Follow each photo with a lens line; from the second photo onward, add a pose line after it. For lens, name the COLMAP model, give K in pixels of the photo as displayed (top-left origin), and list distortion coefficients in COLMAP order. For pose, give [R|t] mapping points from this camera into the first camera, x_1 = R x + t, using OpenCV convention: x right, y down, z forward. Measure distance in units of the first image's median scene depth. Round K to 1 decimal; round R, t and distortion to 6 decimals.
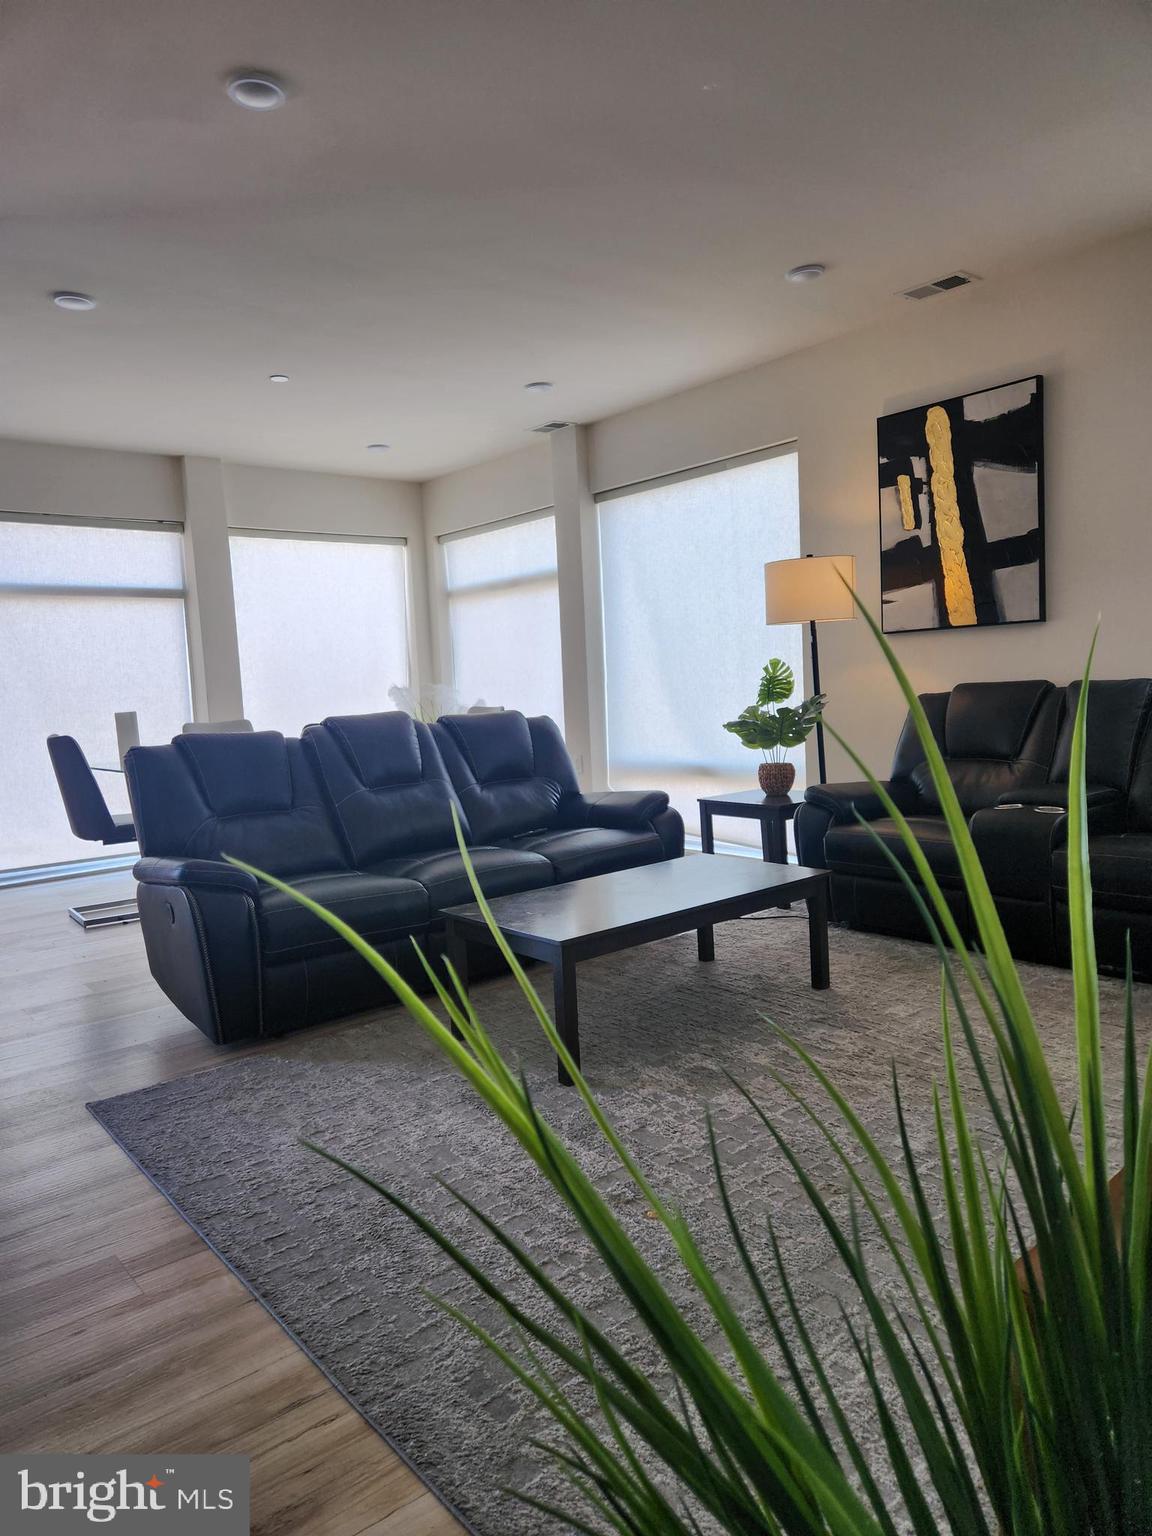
lens RADIAL K [[1019.7, 0, 575.1], [0, 1019.7, 758.6], [0, 0, 1]] dist [0.082646, -0.065264]
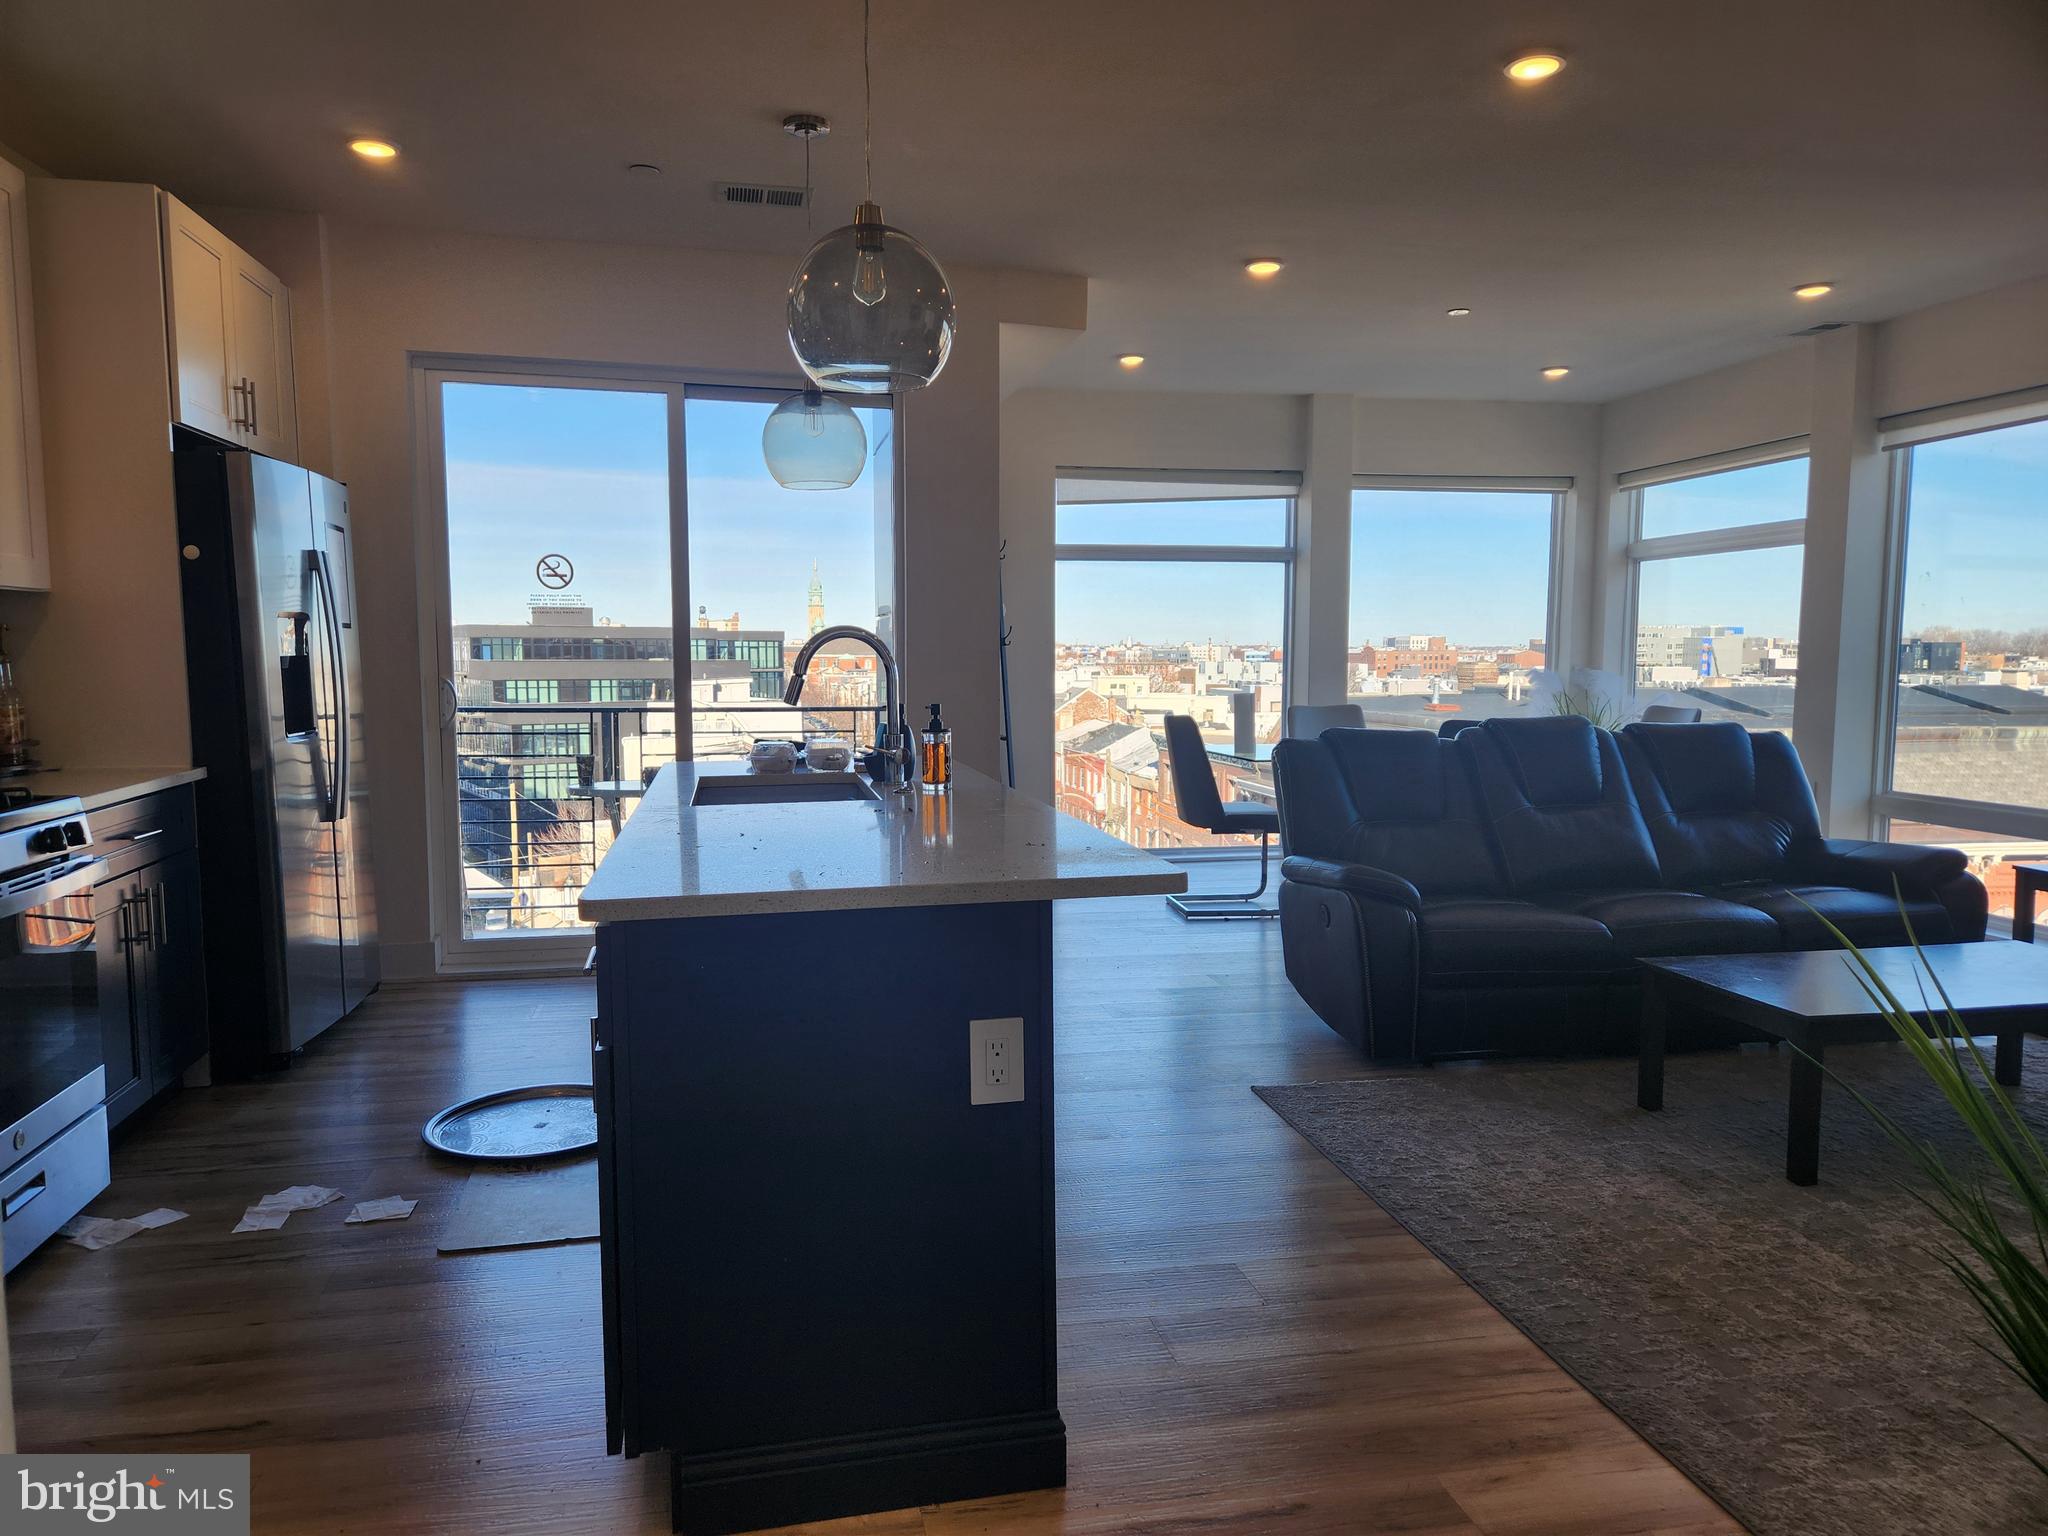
lens RADIAL K [[1359.7, 0, 1018.9], [0, 1359.7, 776.8], [0, 0, 1]] dist [0.082646, -0.065264]
pose [[0.876340, 0.091206, -0.472980, -0.038866], [-0.078931, 0.995828, 0.045785, -0.013312], [0.475183, -0.002790, 0.879883, -0.210614]]
